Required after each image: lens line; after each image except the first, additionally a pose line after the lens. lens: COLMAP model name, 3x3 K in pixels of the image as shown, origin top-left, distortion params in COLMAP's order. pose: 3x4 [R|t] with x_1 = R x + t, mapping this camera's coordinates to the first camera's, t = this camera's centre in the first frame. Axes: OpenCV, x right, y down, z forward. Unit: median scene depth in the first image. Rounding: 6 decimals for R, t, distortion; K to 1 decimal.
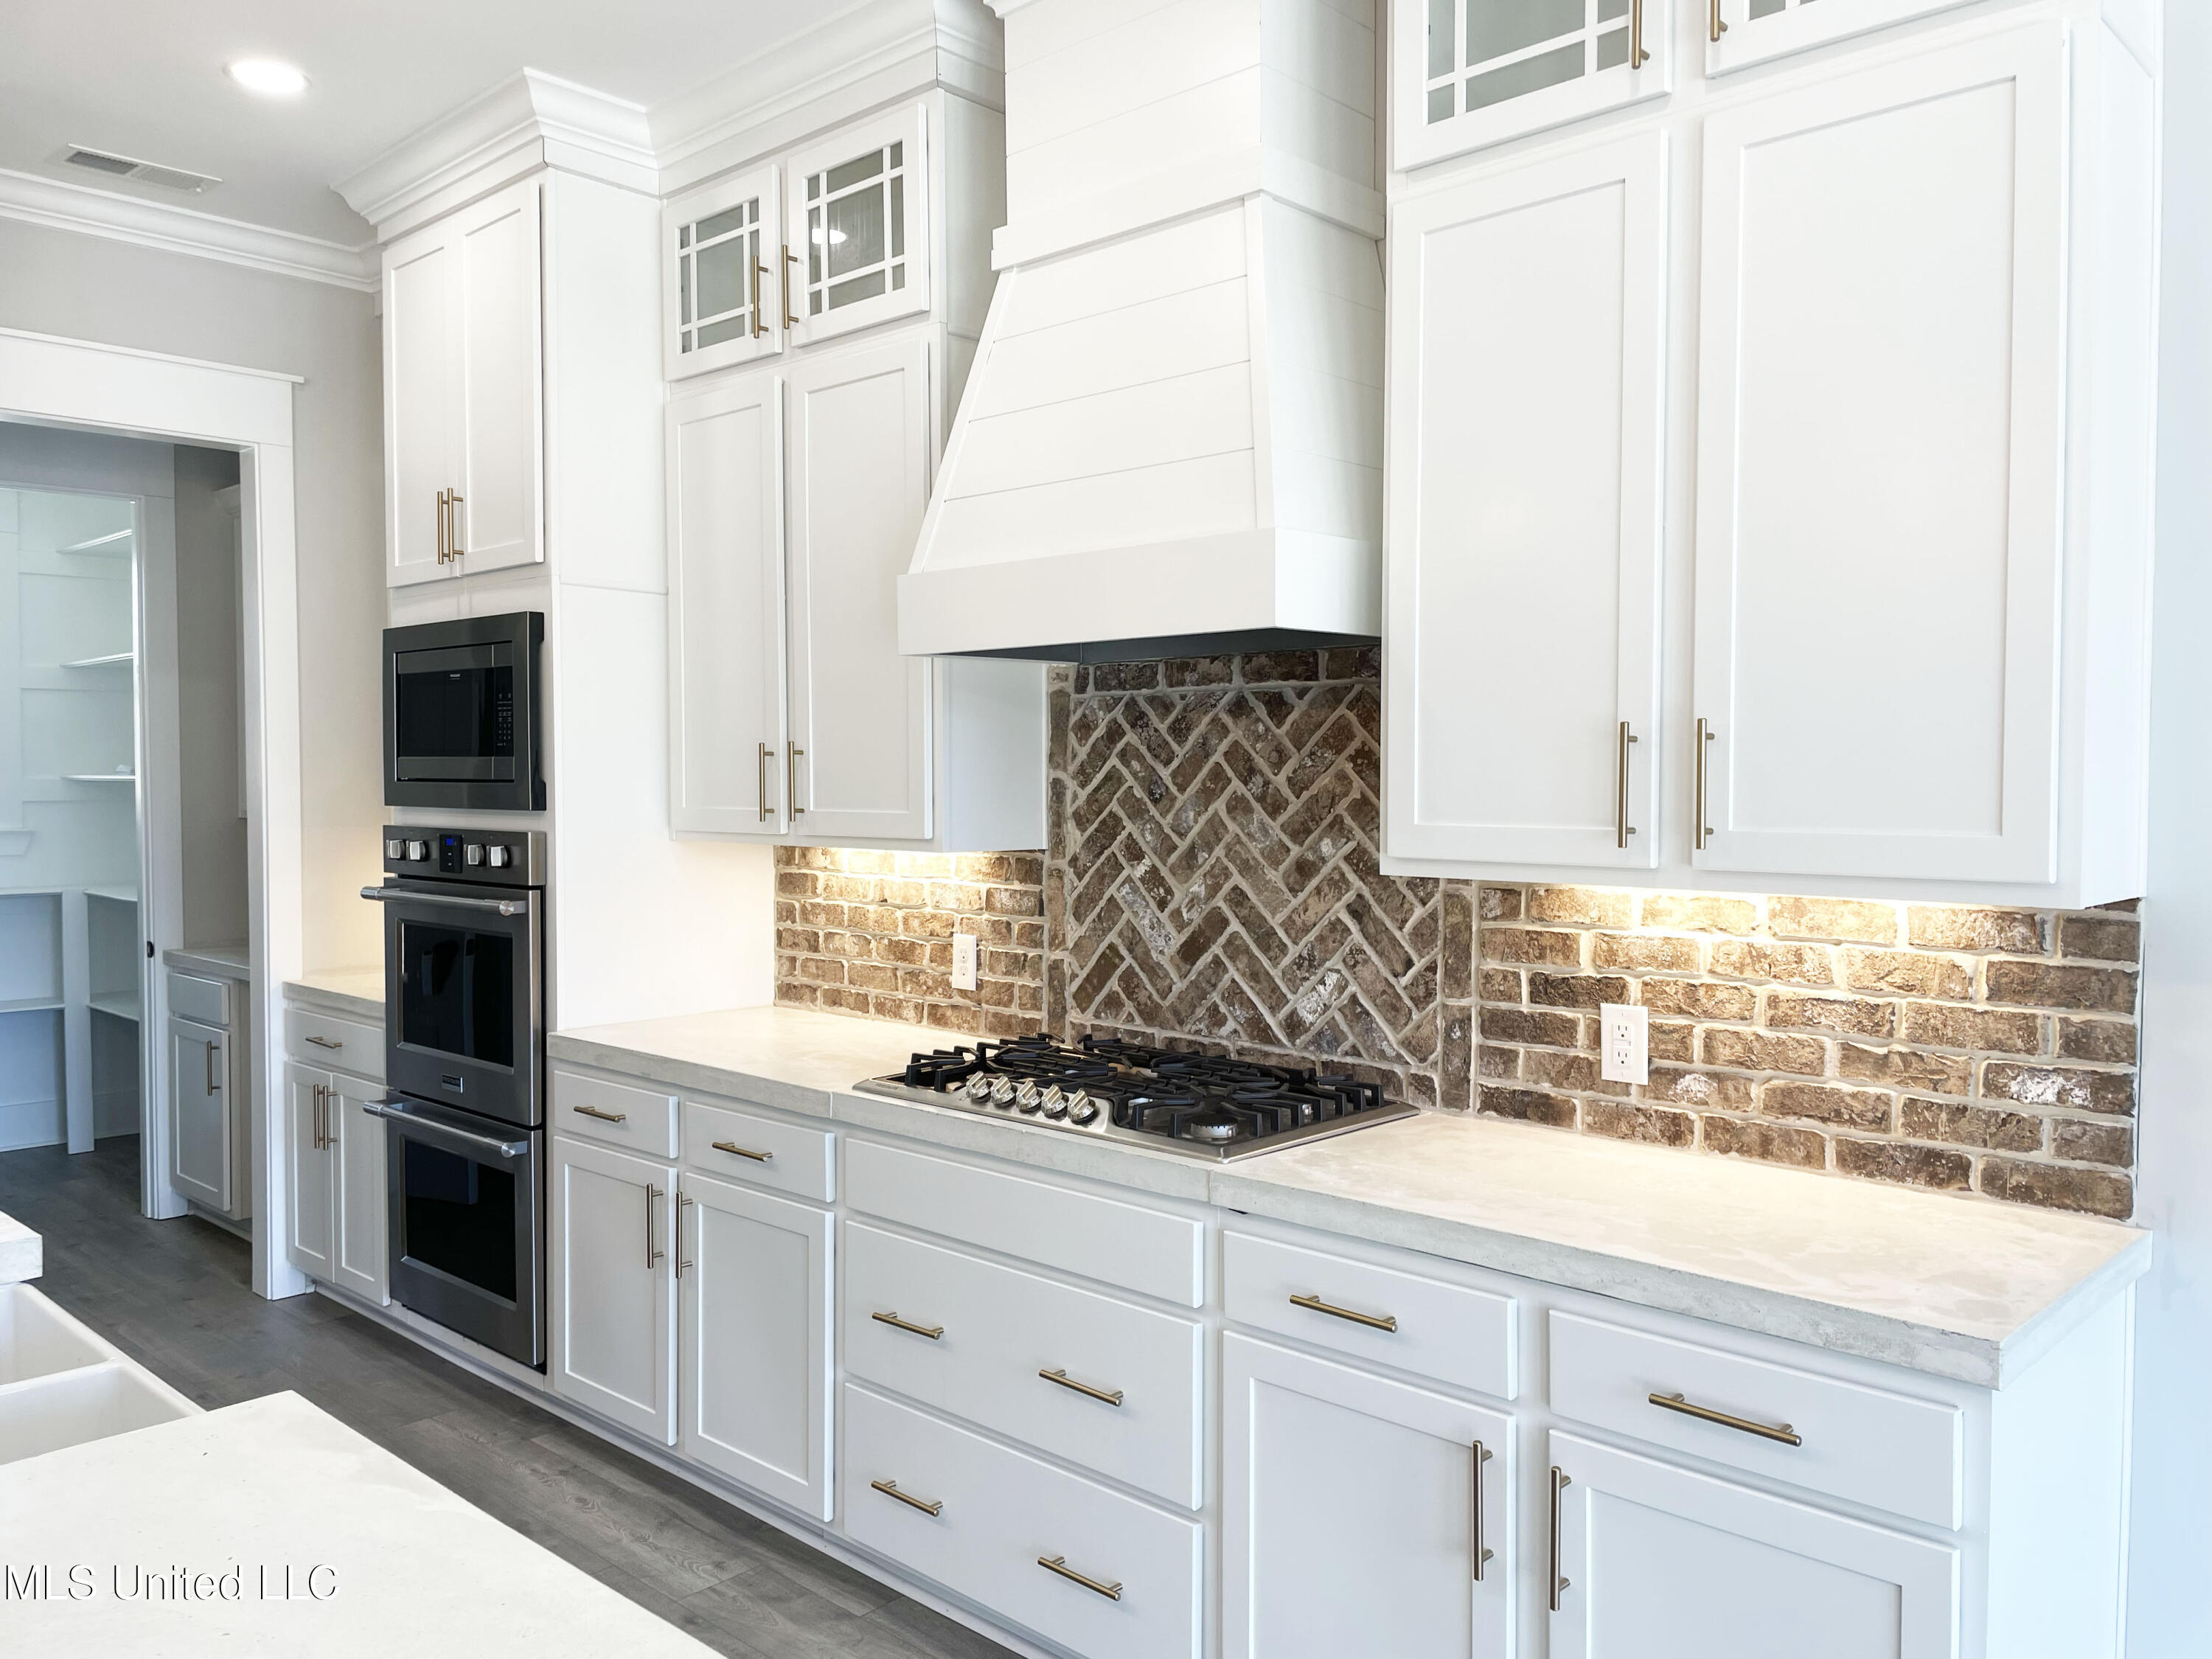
lens RADIAL K [[1654.3, 0, 1106.6], [0, 1654.3, 852.2], [0, 0, 1]] dist [0.070722, -0.102100]
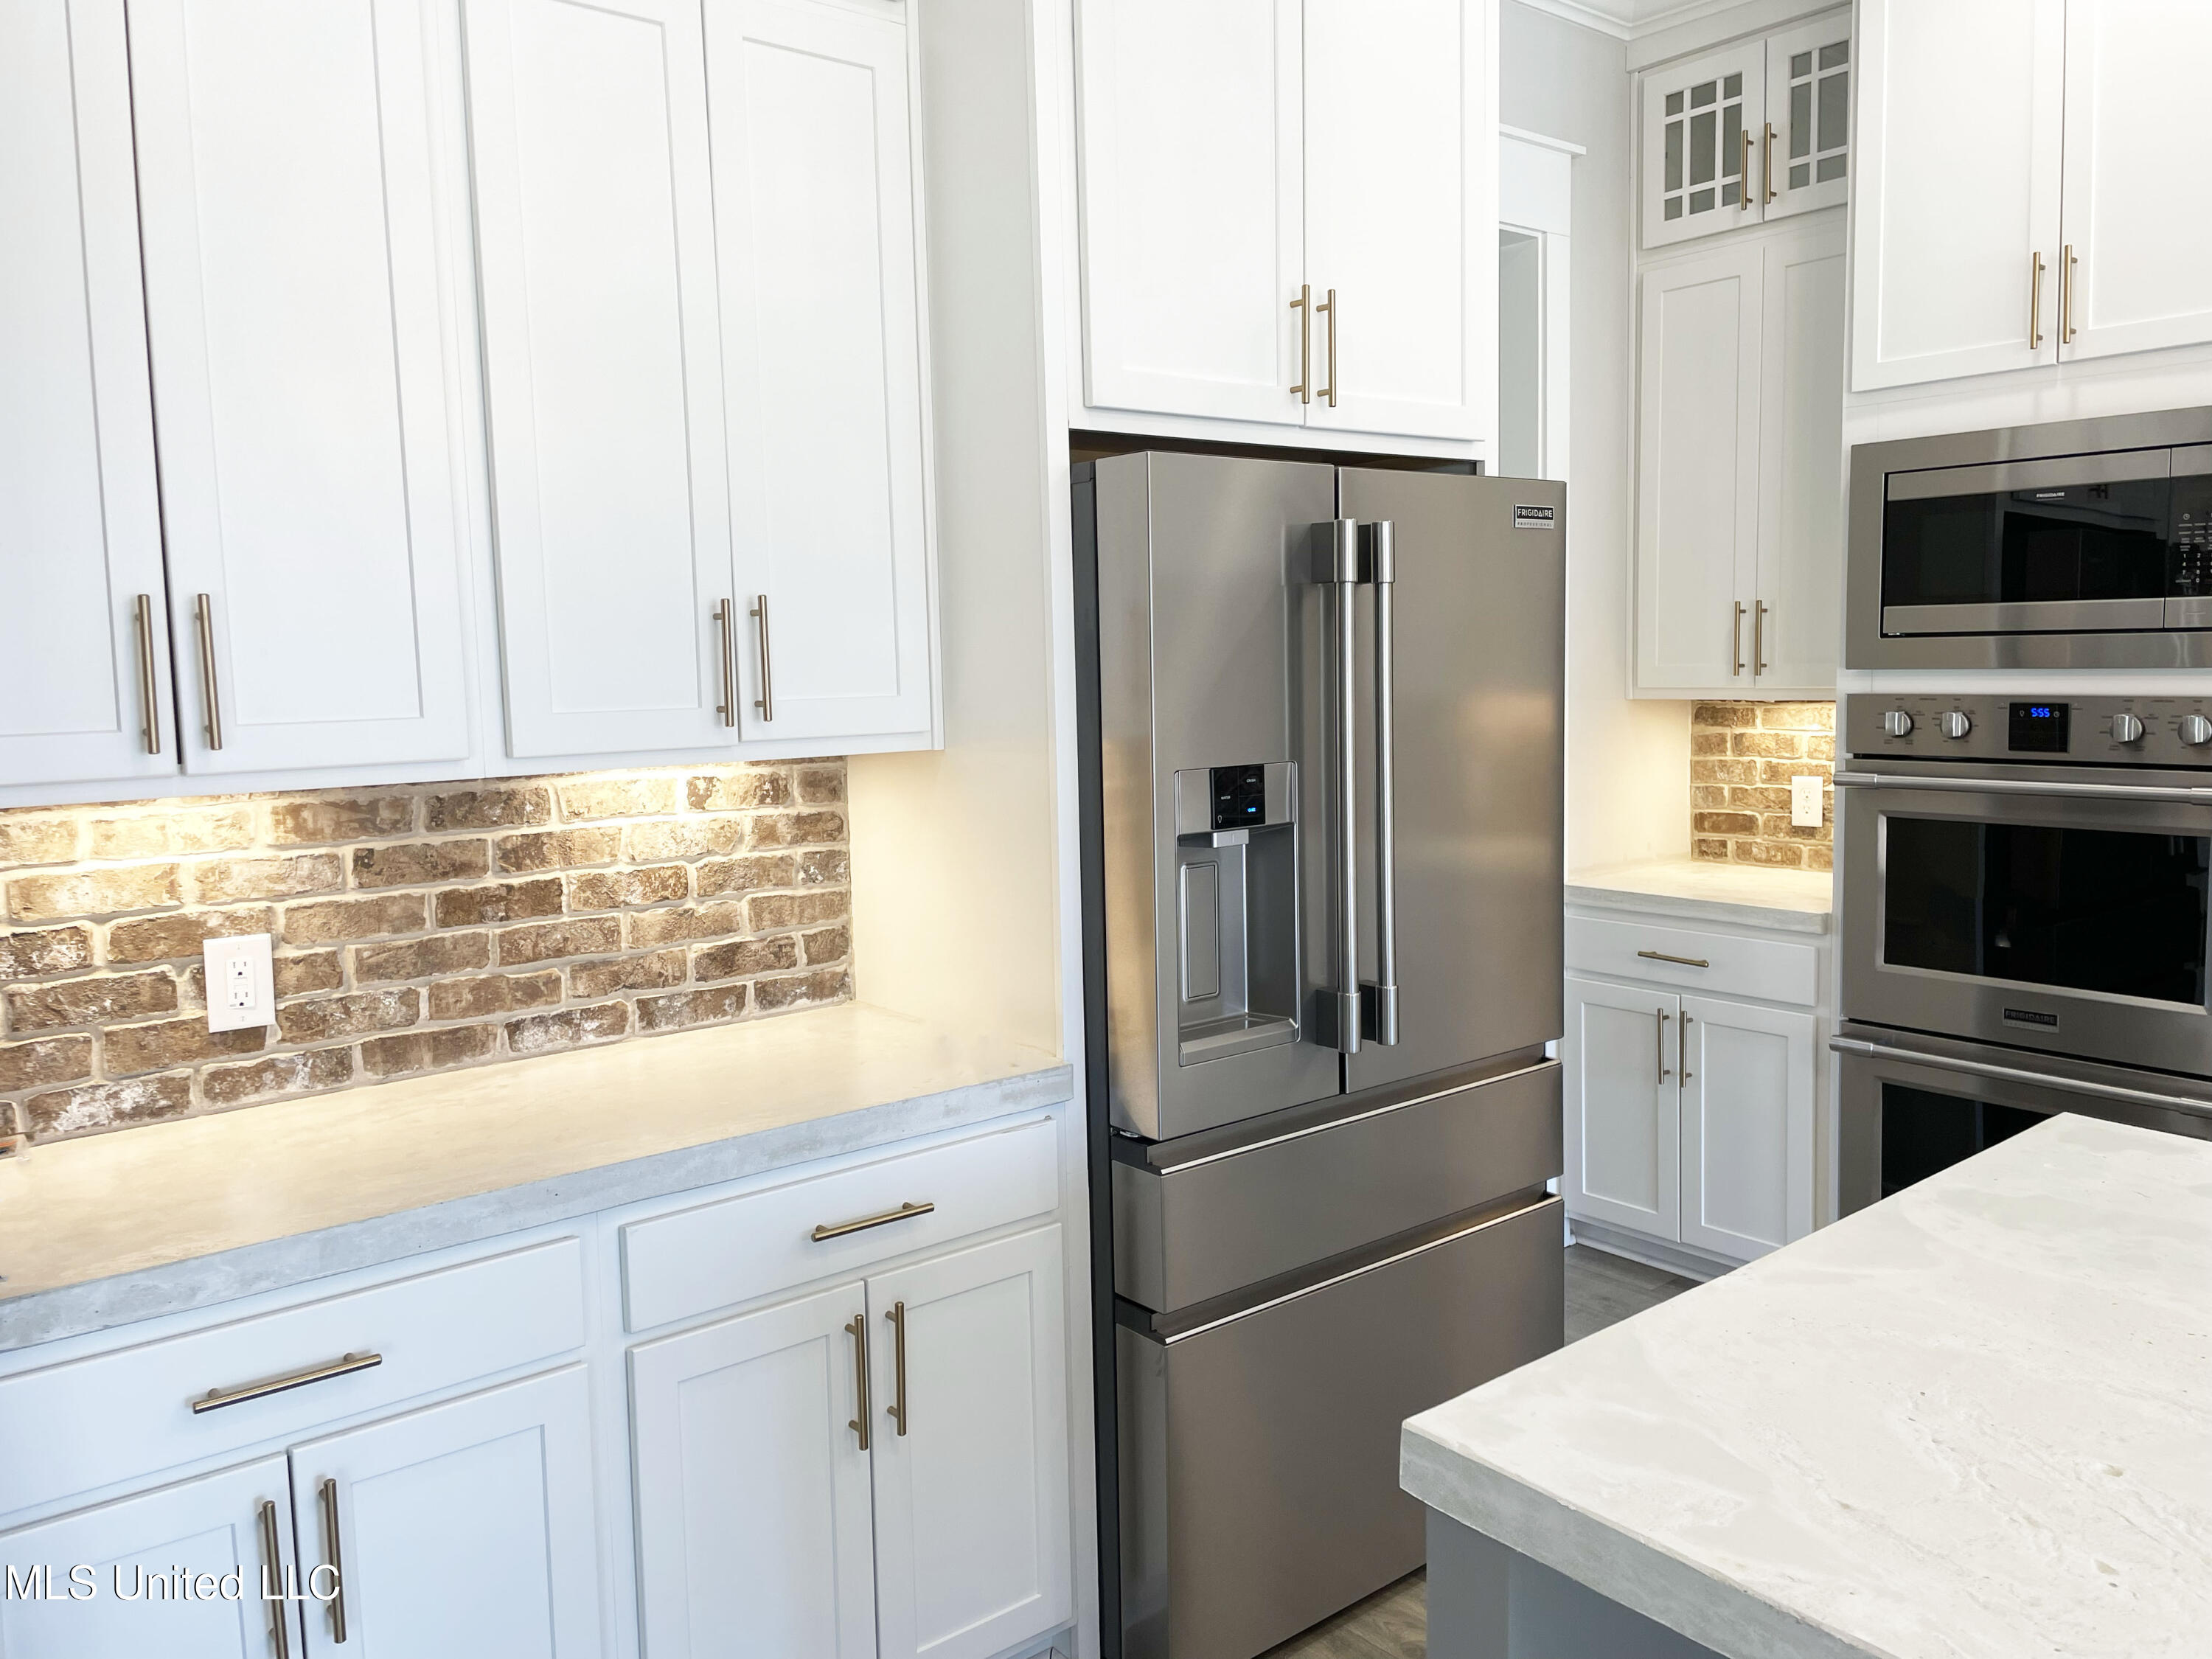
lens RADIAL K [[1654.3, 0, 1106.6], [0, 1654.3, 852.2], [0, 0, 1]] dist [0.070722, -0.102100]
pose [[0.077353, -0.114768, 0.990376, -1.244523], [0.060059, 0.992085, 0.110275, -0.049763], [-0.995193, 0.050950, 0.083634, 1.281200]]
